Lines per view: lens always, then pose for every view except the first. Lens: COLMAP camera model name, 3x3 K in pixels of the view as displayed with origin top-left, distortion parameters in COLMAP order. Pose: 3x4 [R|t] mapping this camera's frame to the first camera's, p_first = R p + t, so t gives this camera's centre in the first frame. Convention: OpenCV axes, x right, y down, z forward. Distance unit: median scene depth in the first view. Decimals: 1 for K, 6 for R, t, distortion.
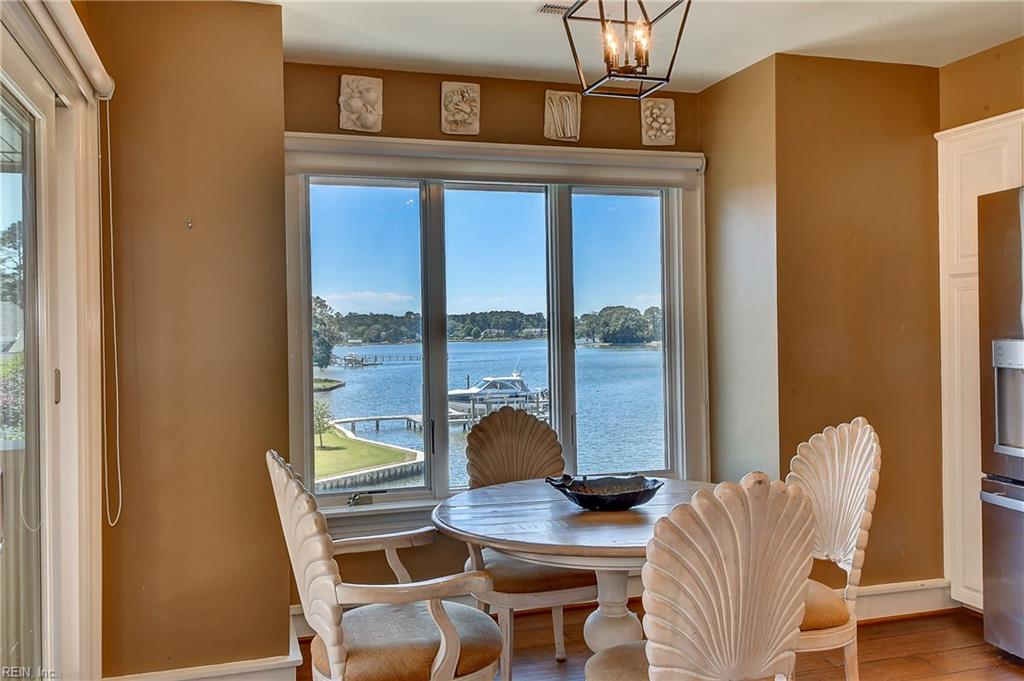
lens RADIAL K [[870.0, 0, 512.0], [0, 870.0, 340.5], [0, 0, 1]] dist [0.085527, -0.126155]
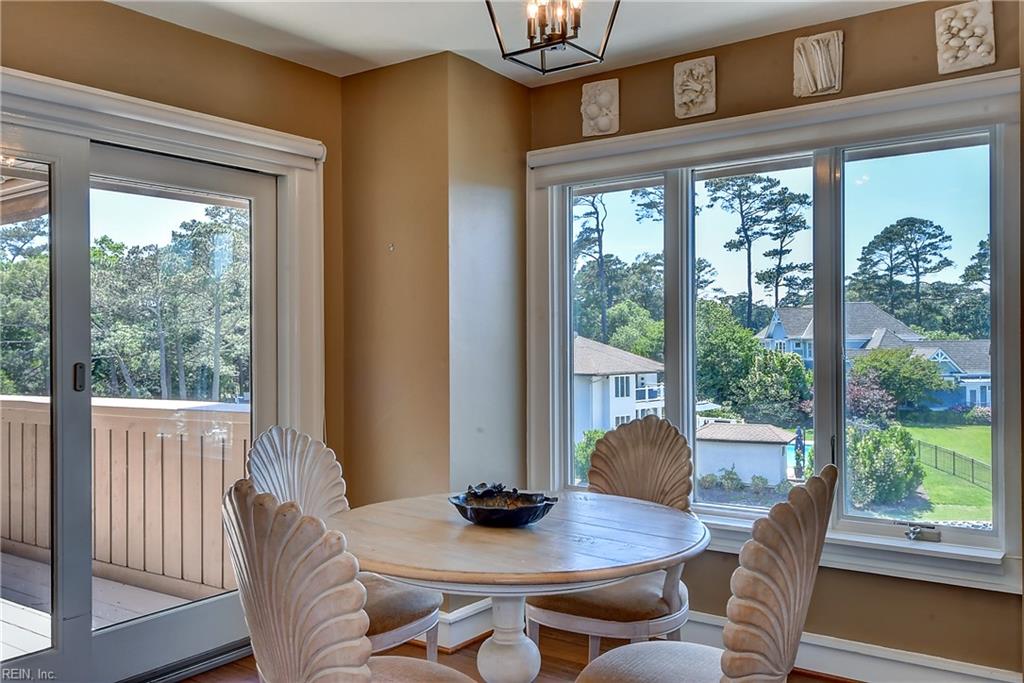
lens RADIAL K [[870.0, 0, 512.0], [0, 870.0, 341.5], [0, 0, 1]] dist [0.085527, -0.126155]
pose [[0.598524, 0.008647, -0.801058, 0.558639], [-0.005773, 0.999962, 0.006481, -0.005431], [0.801084, 0.000746, 0.598552, 0.297297]]
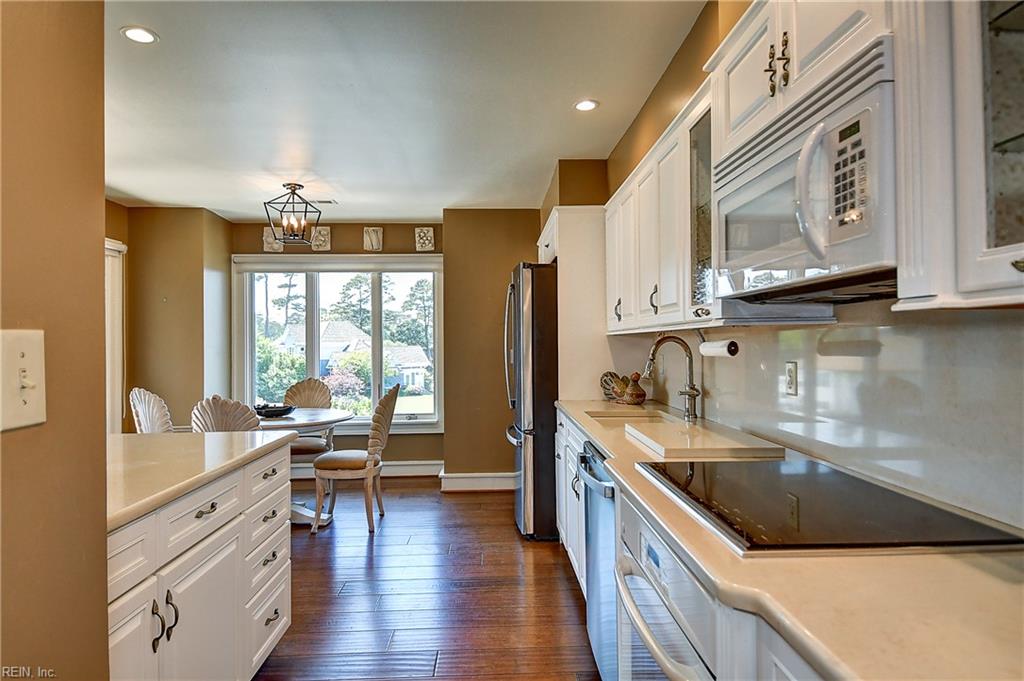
lens RADIAL K [[596.6, 0, 512.0], [0, 596.6, 340.5], [0, 0, 1]] dist [0.045125, -0.000038]
pose [[0.963112, 0.003850, -0.269073, 0.779664], [-0.006309, 0.999946, -0.008275, -0.007906], [0.269027, 0.009667, 0.963084, -0.282062]]
